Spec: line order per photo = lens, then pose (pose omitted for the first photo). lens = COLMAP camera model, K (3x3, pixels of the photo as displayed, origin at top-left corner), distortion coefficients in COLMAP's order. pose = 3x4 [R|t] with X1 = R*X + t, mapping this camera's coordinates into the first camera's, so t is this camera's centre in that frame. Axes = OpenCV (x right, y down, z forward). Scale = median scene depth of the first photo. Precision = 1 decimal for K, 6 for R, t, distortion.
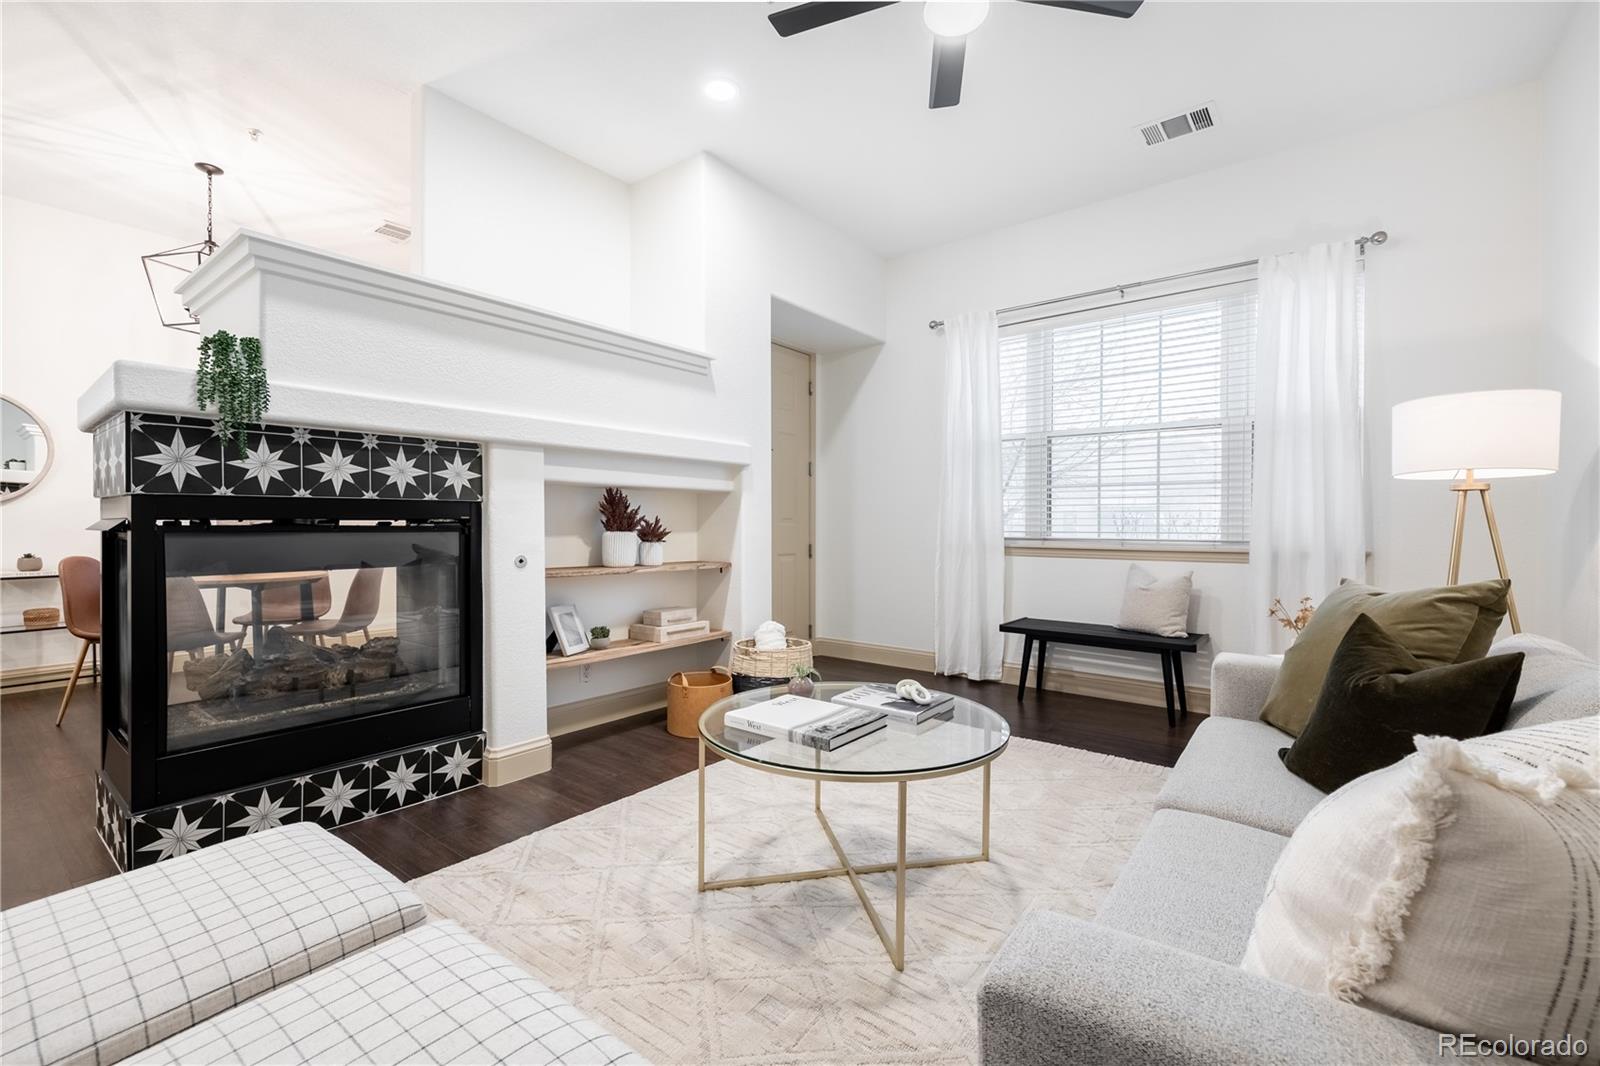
lens RADIAL K [[677.2, 0, 800.0], [0, 677.2, 533.0], [0, 0, 1]] dist [0.009678, -0.000100]
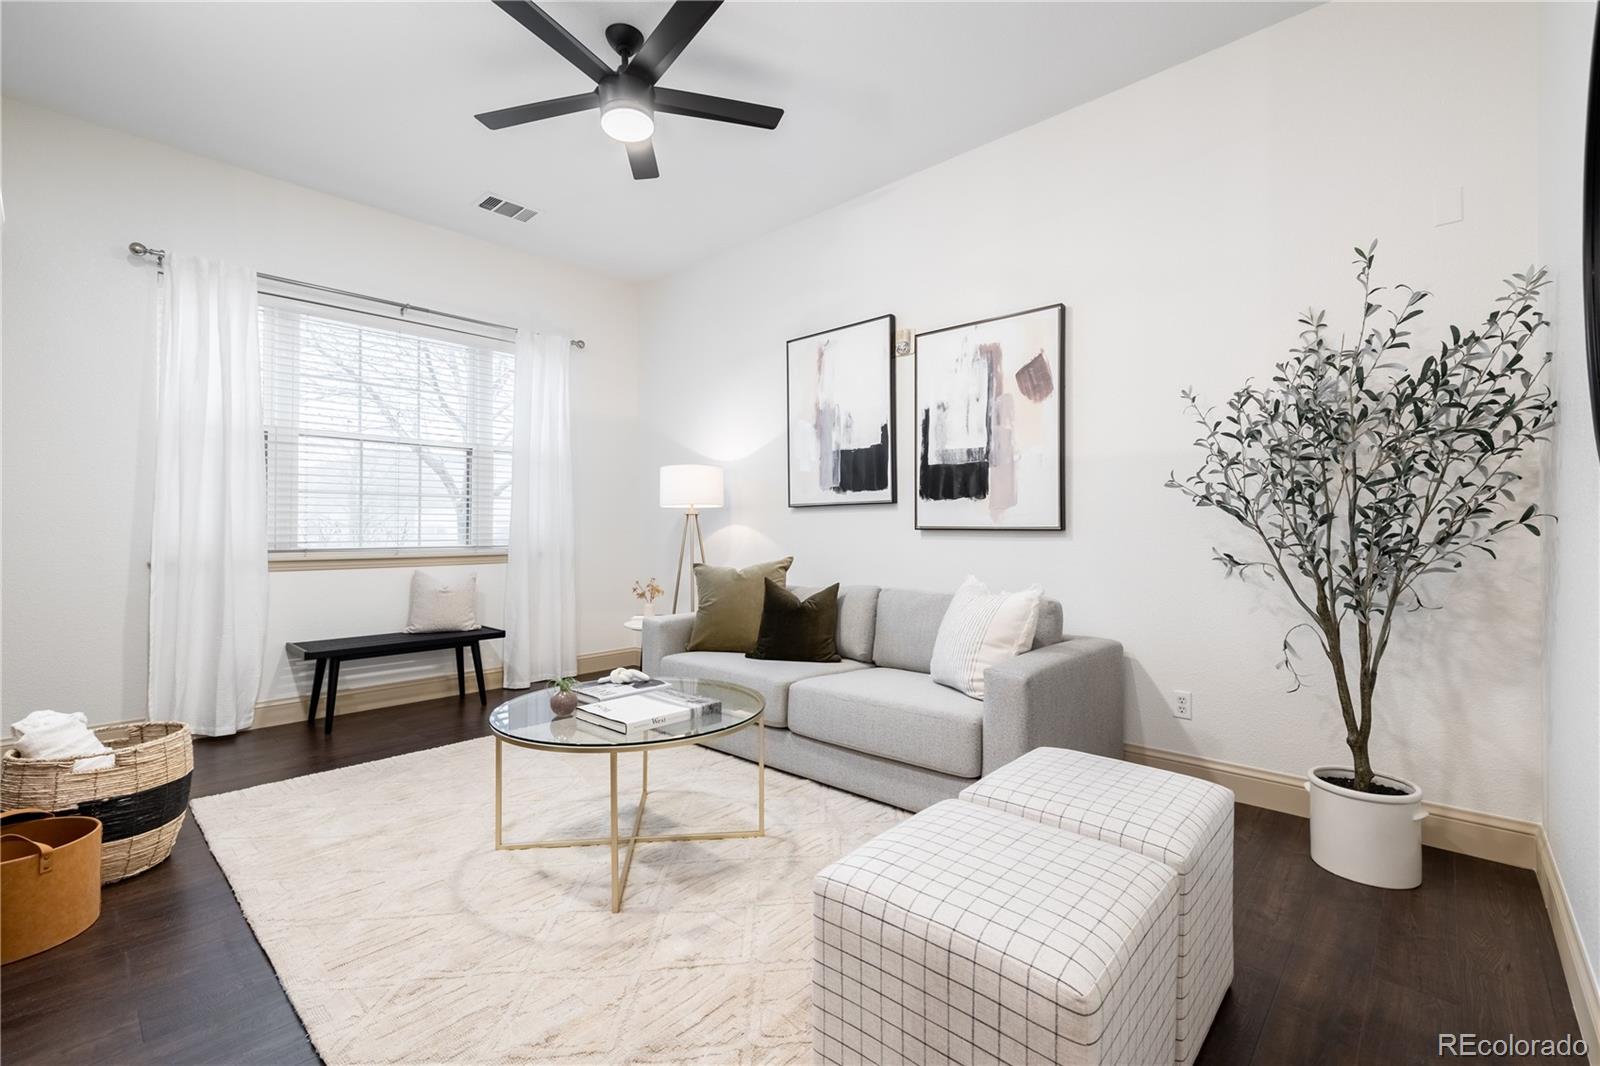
lens RADIAL K [[700.4, 0, 800.0], [0, 700.4, 533.0], [0, 0, 1]] dist [0.000646, 0.000012]
pose [[0.077288, -0.004820, 0.996997, -0.620248], [0.015937, 0.999867, 0.003598, -0.008975], [-0.996881, 0.015611, 0.077355, 0.360108]]
